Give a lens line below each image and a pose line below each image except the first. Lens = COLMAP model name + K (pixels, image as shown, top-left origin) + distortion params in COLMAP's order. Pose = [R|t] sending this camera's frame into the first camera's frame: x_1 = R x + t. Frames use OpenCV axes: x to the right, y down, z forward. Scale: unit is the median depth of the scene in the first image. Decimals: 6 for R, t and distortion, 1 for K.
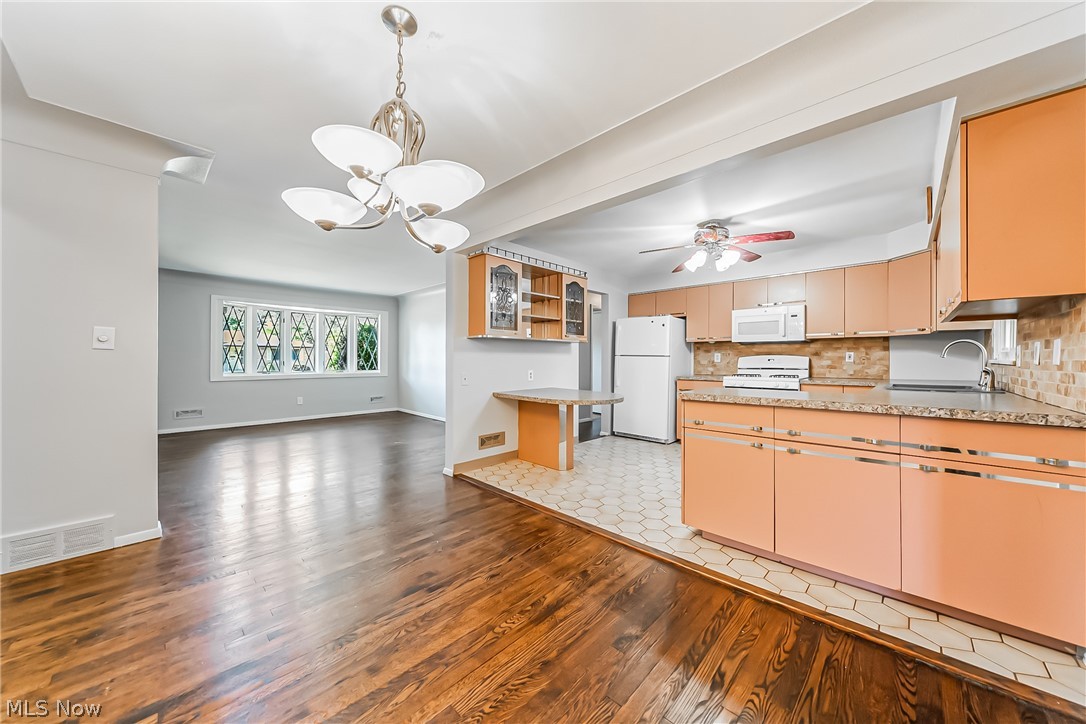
lens RADIAL K [[378.4, 0, 538.9], [0, 378.4, 358.8], [0, 0, 1]] dist [-0.000832, -0.000129]
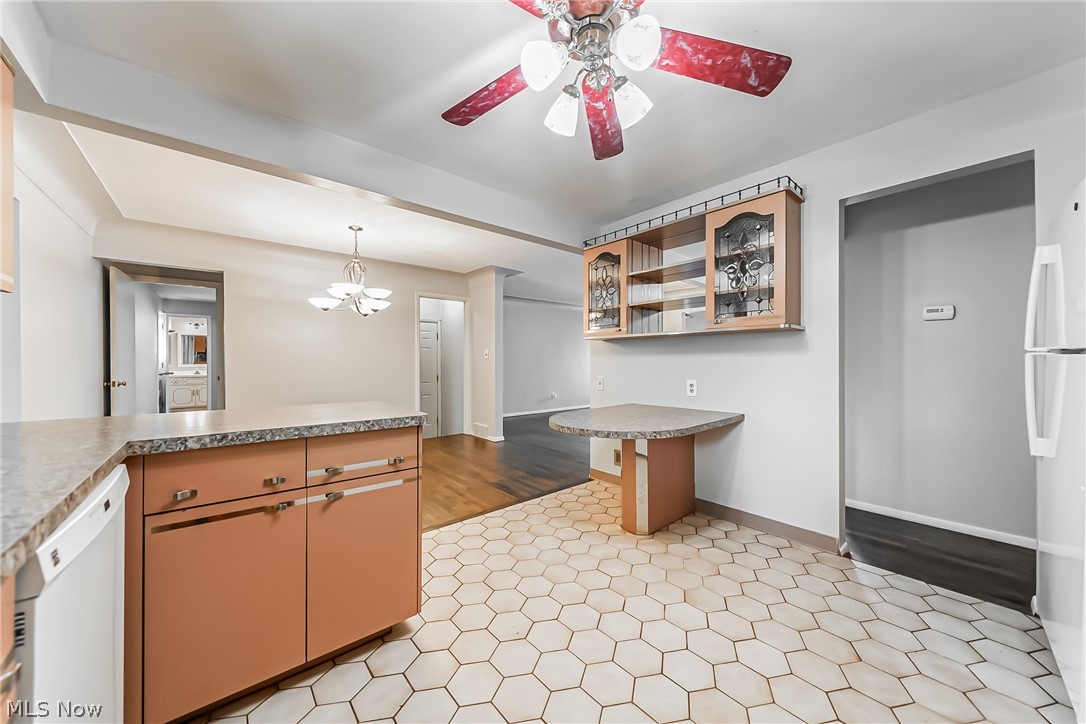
lens RADIAL K [[375.7, 0, 541.4], [0, 375.7, 366.5], [0, 0, 1]] dist [-0.000863, -0.000038]
pose [[-0.089939, 0.006442, -0.995926, 0.785169], [-0.003159, 0.999972, 0.006753, 0.003124], [0.995942, 0.003754, -0.089916, 0.963045]]
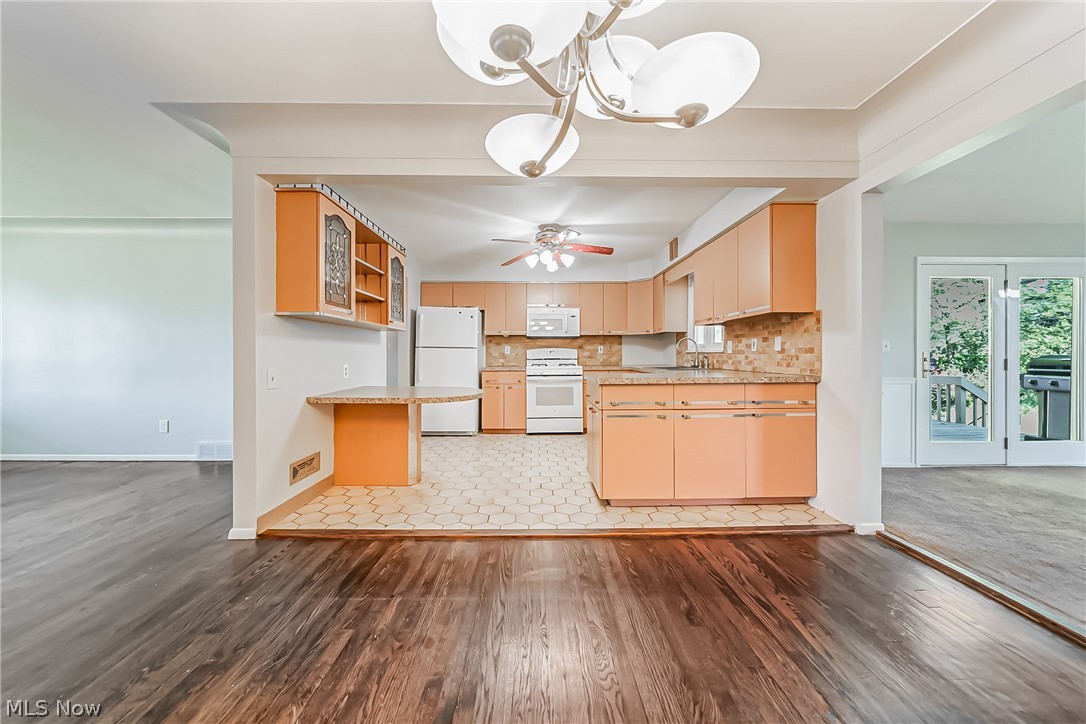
lens RADIAL K [[374.1, 0, 541.4], [0, 374.1, 355.7], [0, 0, 1]] dist [-0.000246, -0.000052]
pose [[0.704623, -0.004993, 0.709564, -0.330923], [0.002843, 0.999987, 0.004213, 0.013290], [-0.709576, -0.000951, 0.704628, 0.242225]]
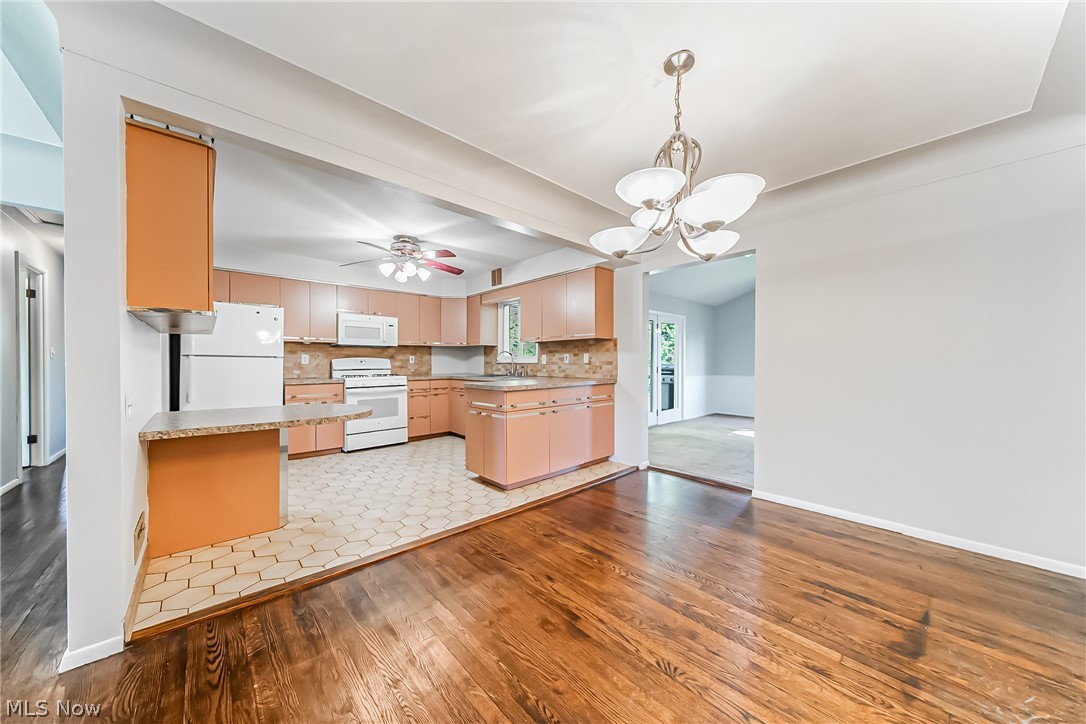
lens RADIAL K [[370.7, 0, 542.4], [0, 370.7, 364.8], [0, 0, 1]] dist [0.000027, -0.000001]
pose [[0.055143, -0.009101, 0.998437, -0.596638], [-0.000013, 0.999958, 0.009116, 0.002550], [-0.998478, -0.000516, 0.055140, 0.529811]]
